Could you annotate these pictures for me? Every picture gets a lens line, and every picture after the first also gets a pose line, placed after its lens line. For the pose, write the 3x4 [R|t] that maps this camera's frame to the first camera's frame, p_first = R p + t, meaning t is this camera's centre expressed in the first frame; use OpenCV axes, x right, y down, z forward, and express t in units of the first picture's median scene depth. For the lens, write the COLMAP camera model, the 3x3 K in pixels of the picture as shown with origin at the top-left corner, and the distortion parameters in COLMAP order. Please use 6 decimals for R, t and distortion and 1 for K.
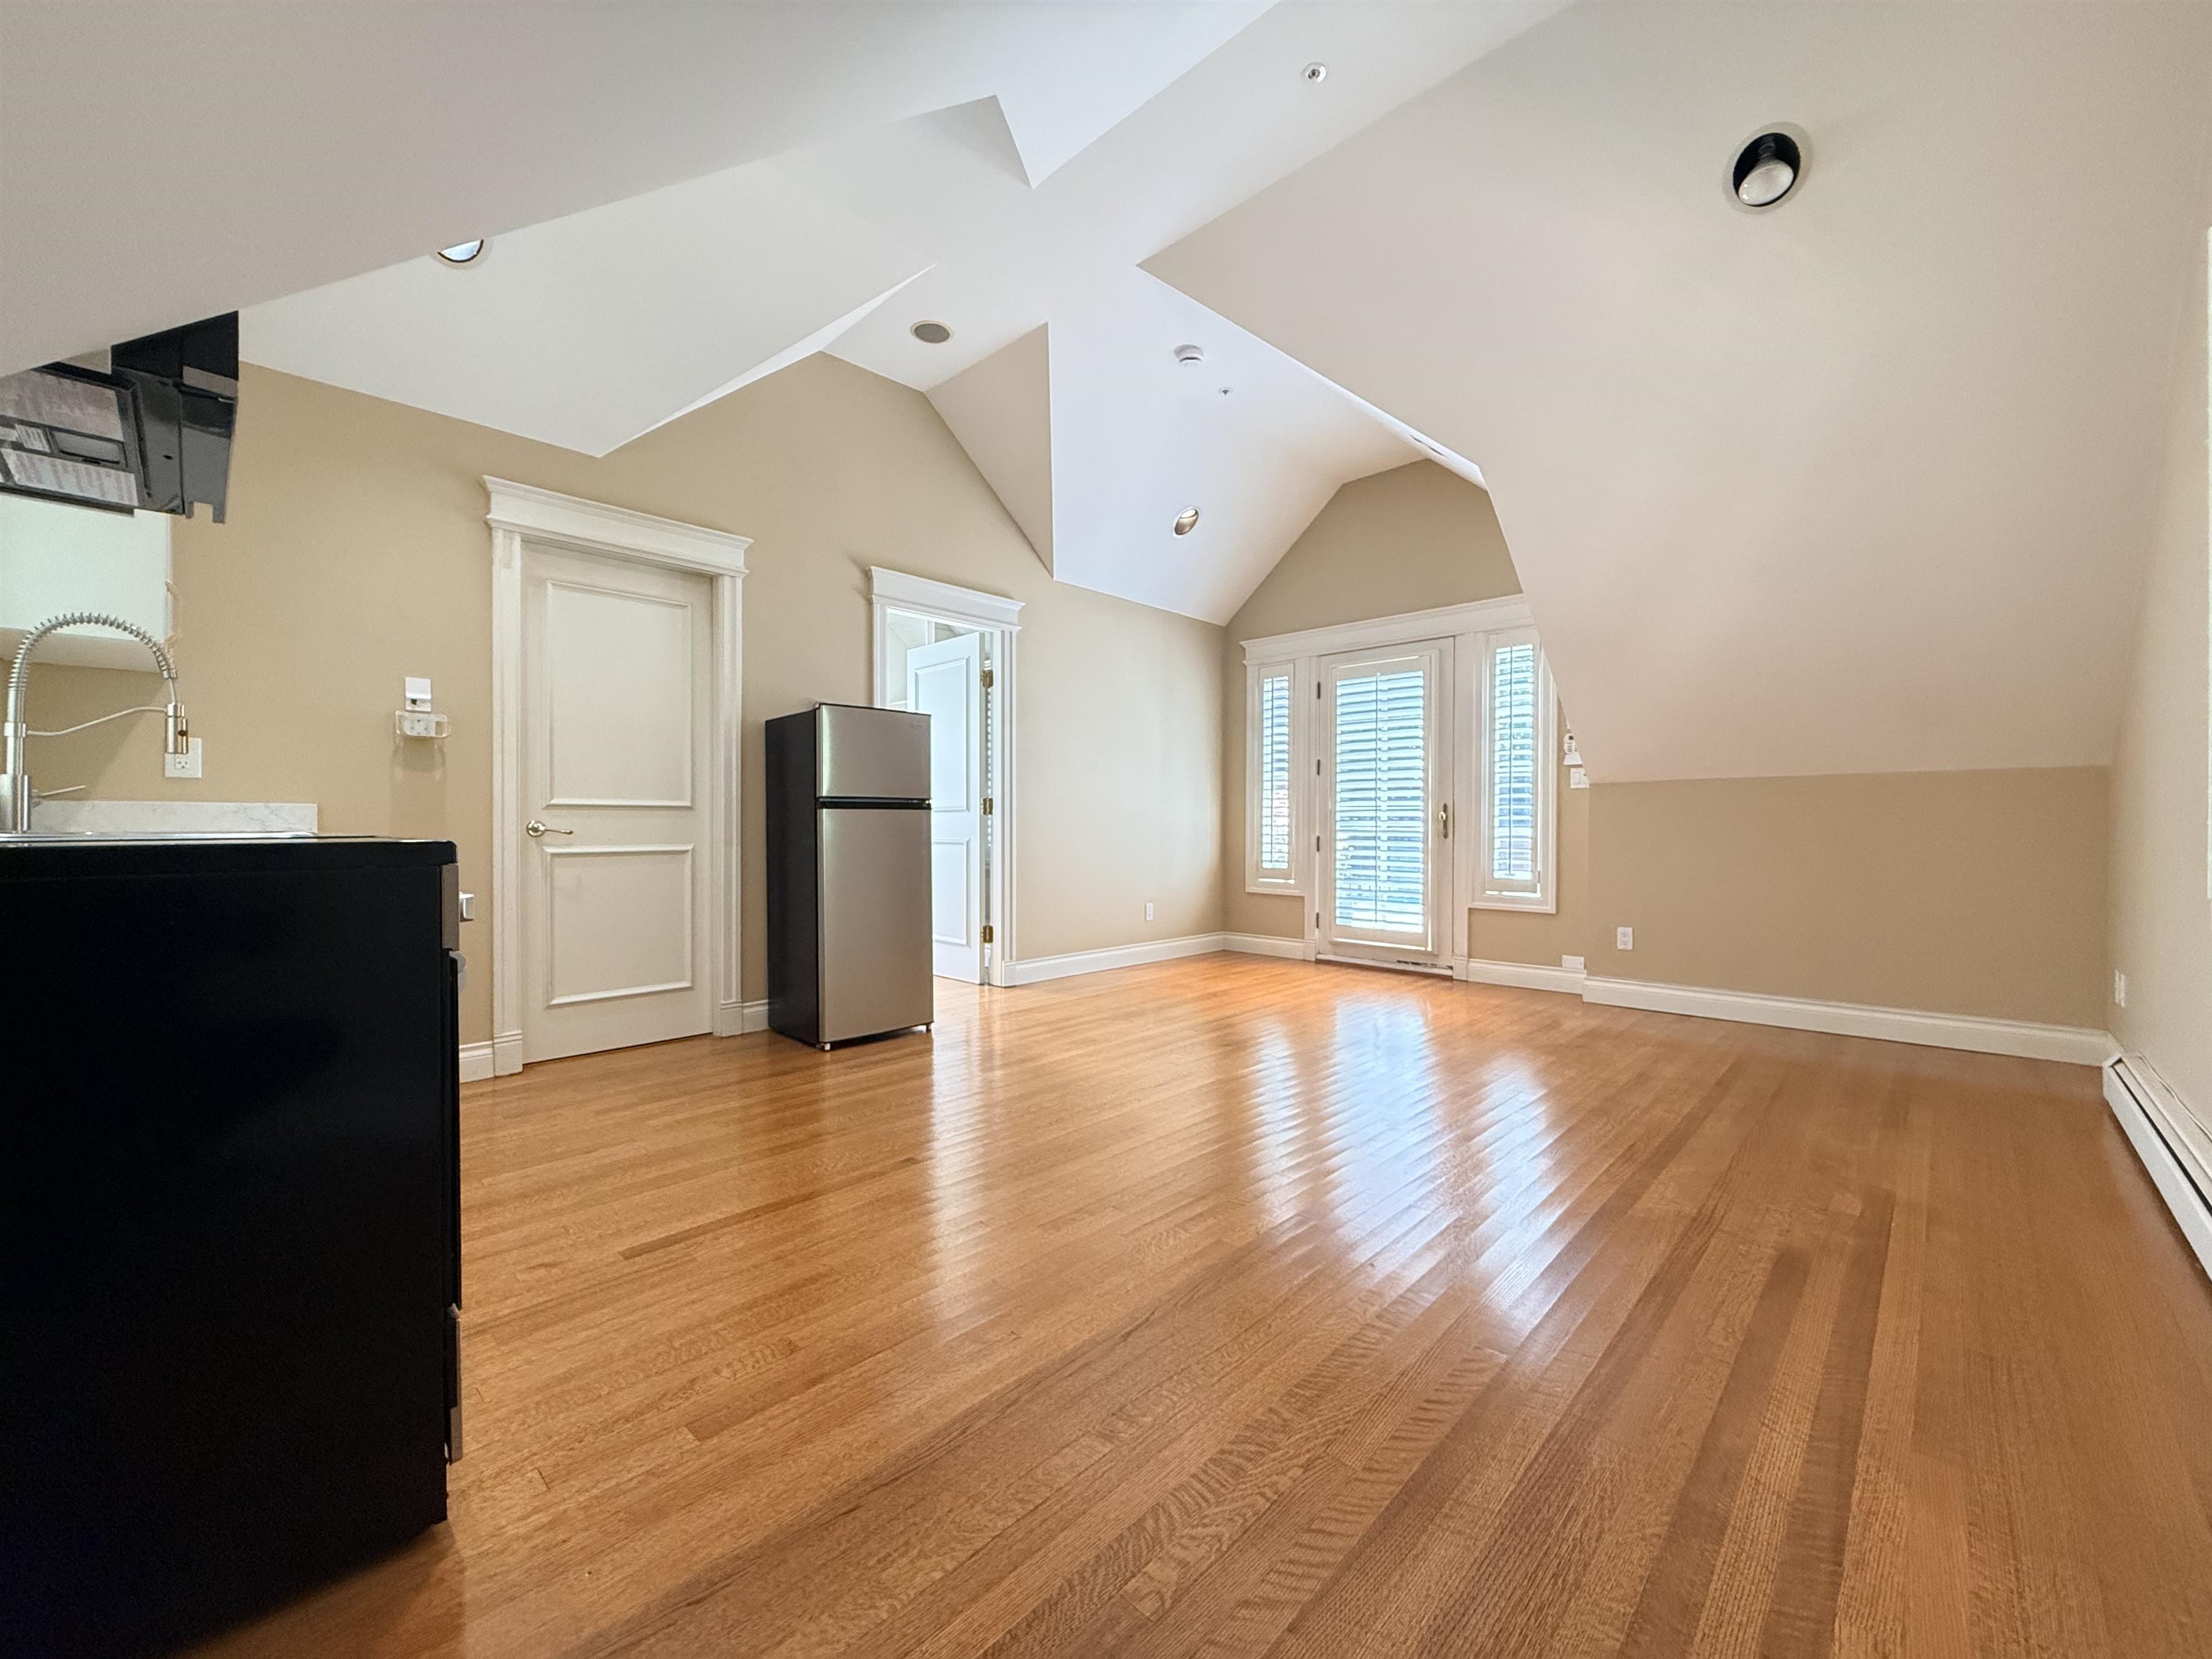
lens RADIAL K [[878.9, 0, 1103.9], [0, 878.9, 832.7], [0, 0, 1]] dist [-0.002191, -0.000043]
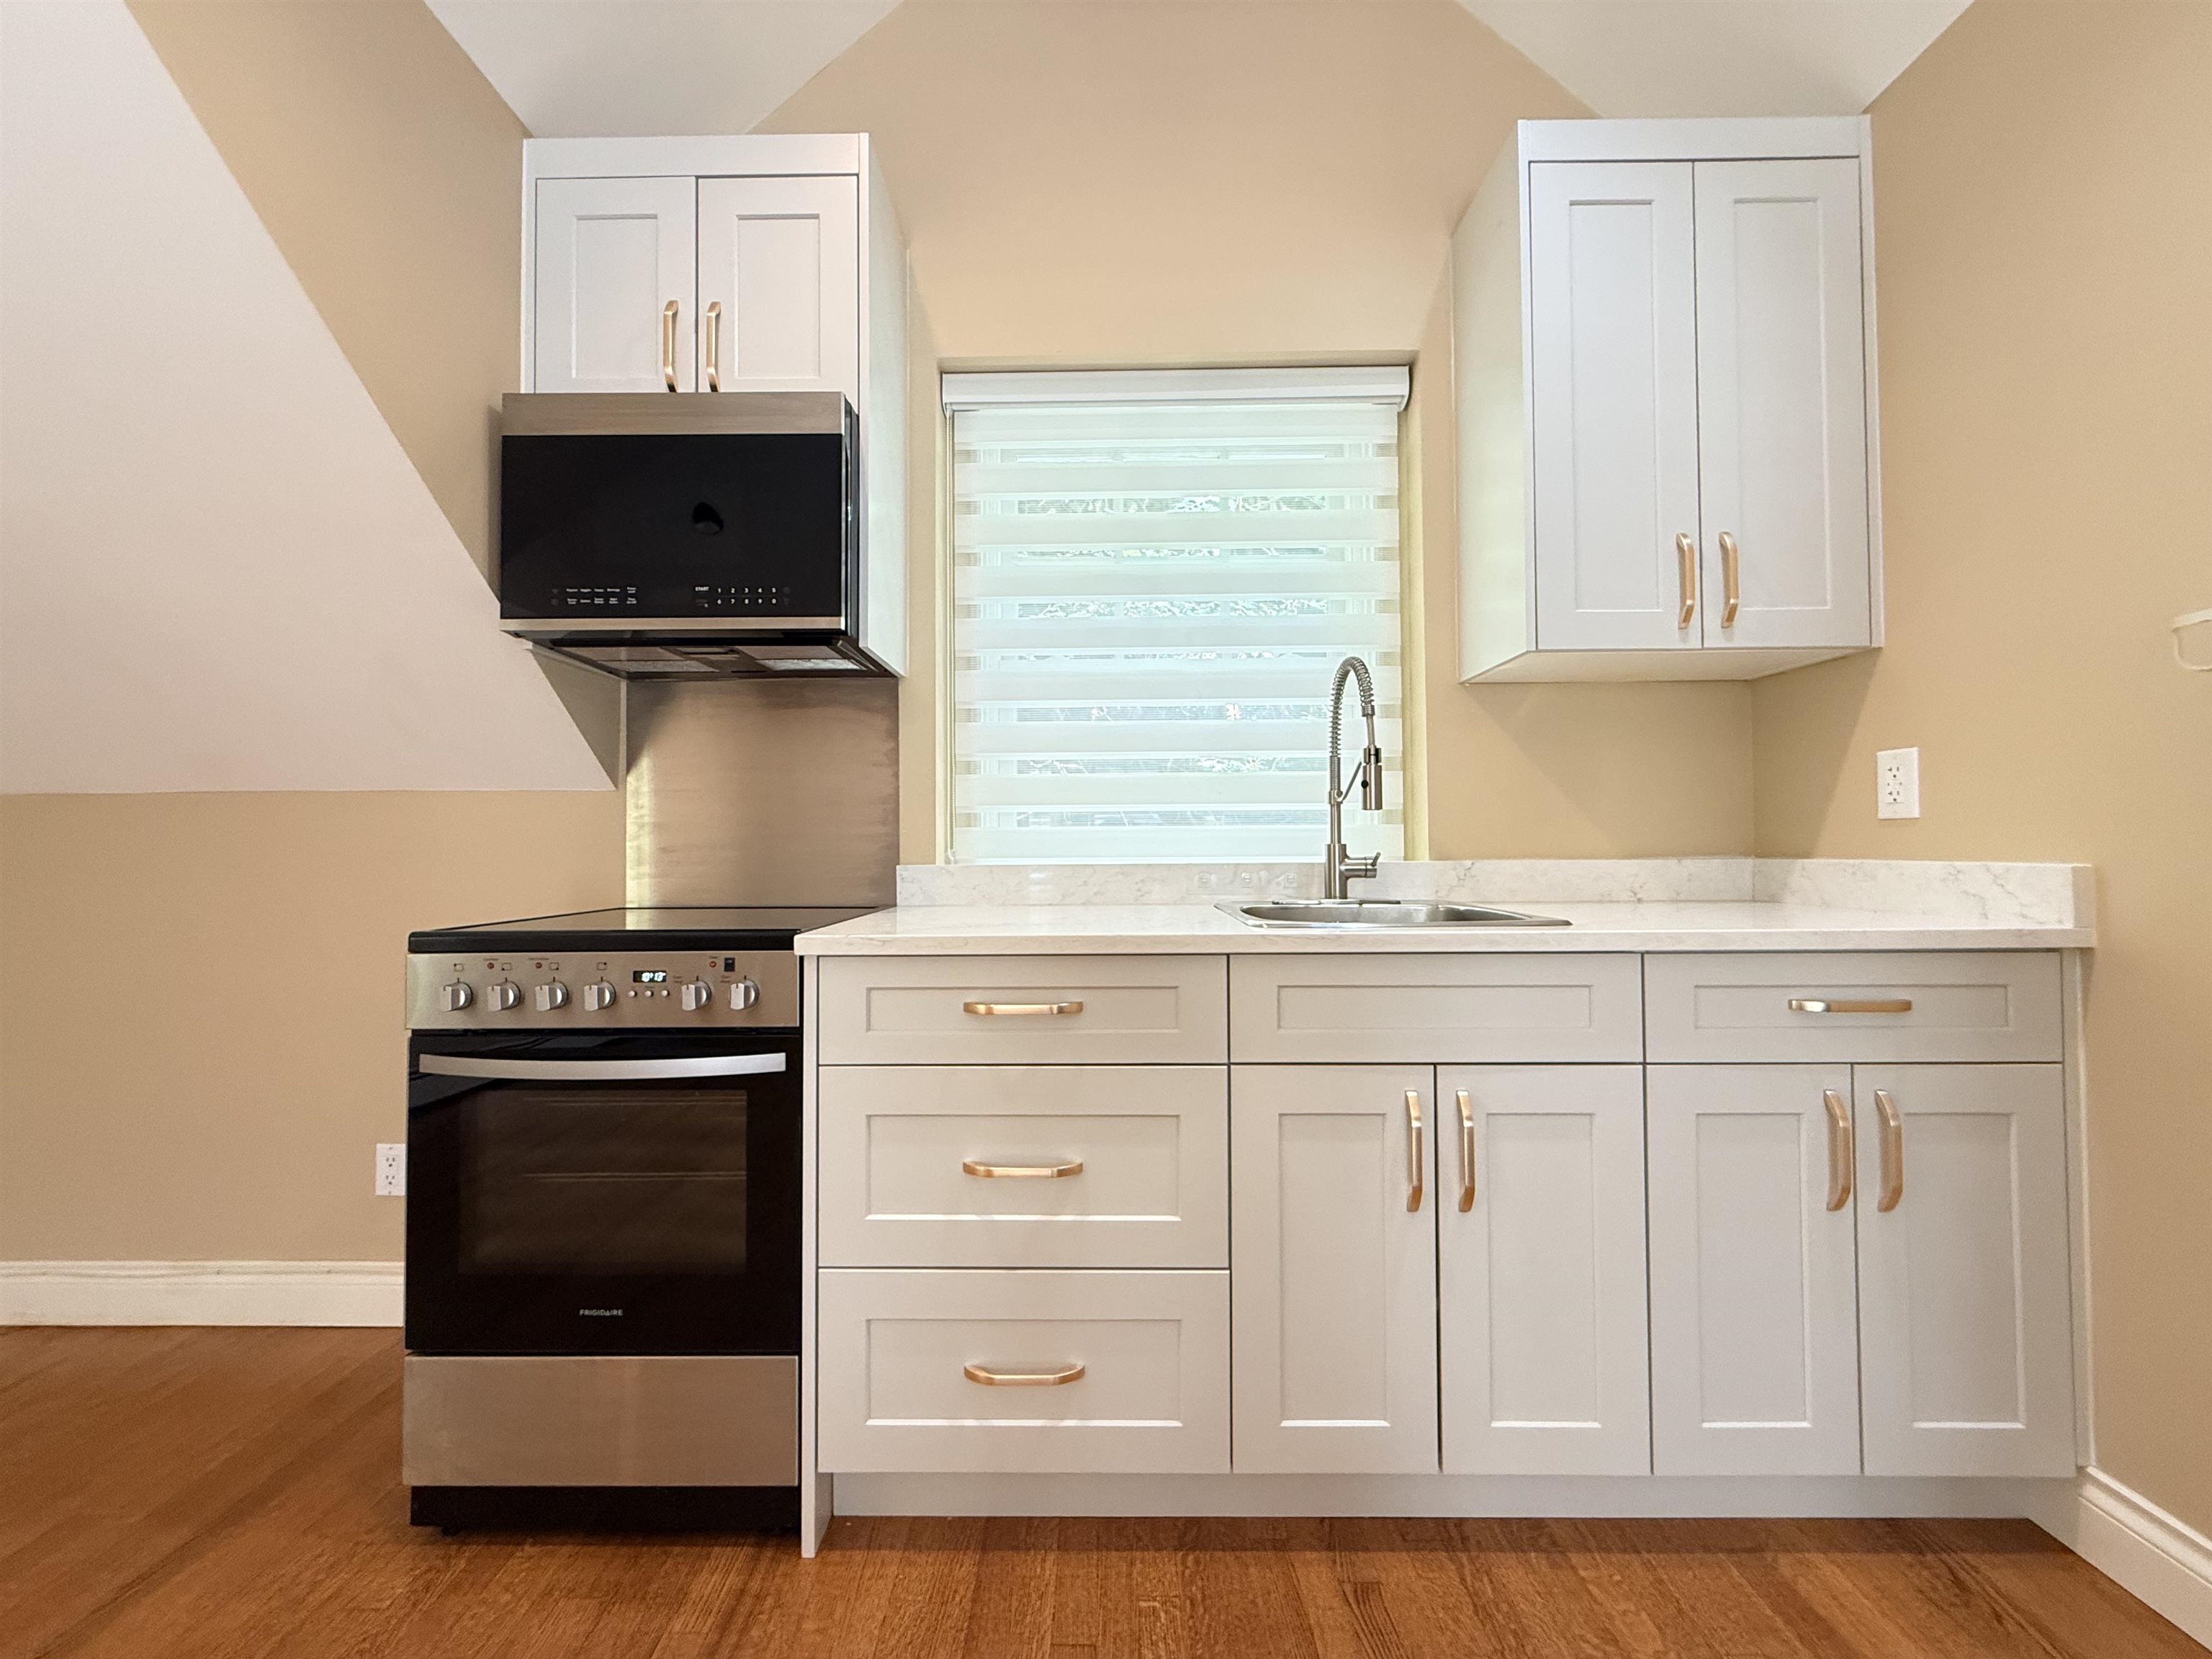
lens RADIAL K [[878.9, 0, 1104.1], [0, 878.9, 824.5], [0, 0, 1]] dist [-0.002191, -0.000043]
pose [[-0.722803, -0.012607, -0.690939, -0.161220], [-0.000584, 0.999844, -0.017632, -0.029251], [0.691053, -0.012341, -0.722698, 0.645723]]
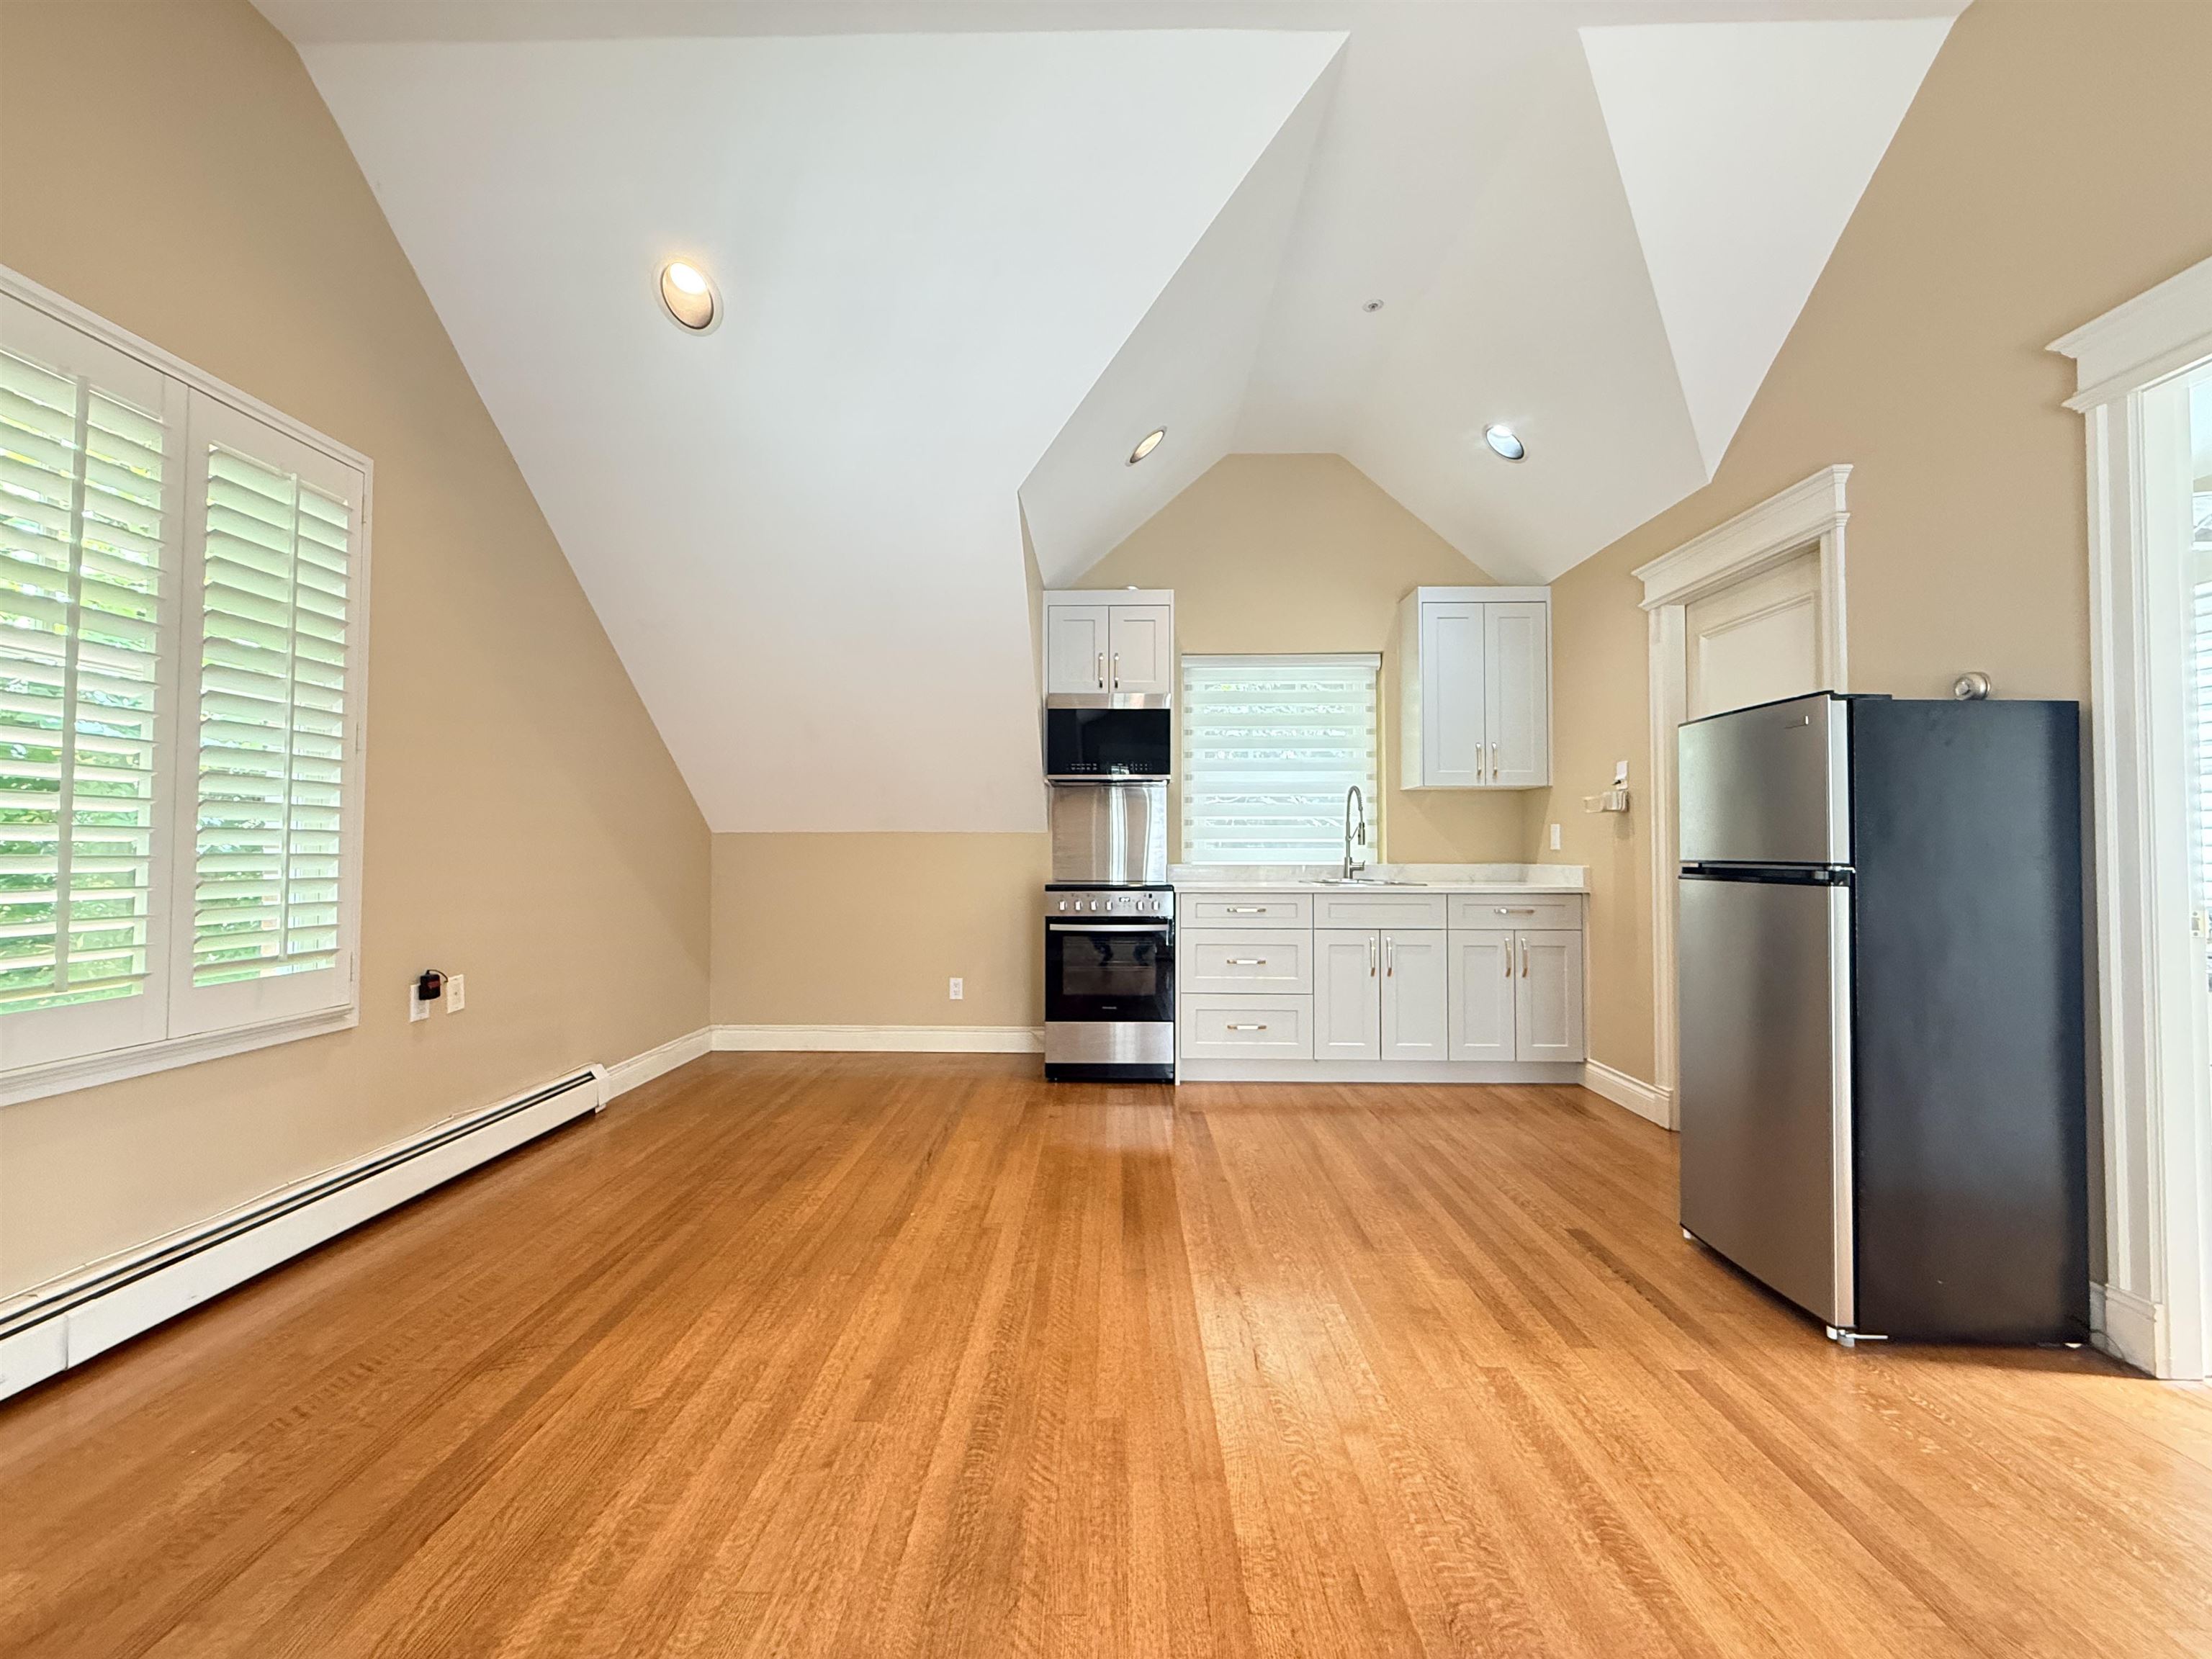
lens RADIAL K [[878.9, 0, 1097.7], [0, 878.9, 828.7], [0, 0, 1]] dist [-0.002191, -0.000043]
pose [[-0.736174, -0.015785, -0.676609, 0.393886], [-0.006950, 0.999852, -0.015764, -0.042647], [0.676757, -0.006902, -0.736174, 0.985962]]
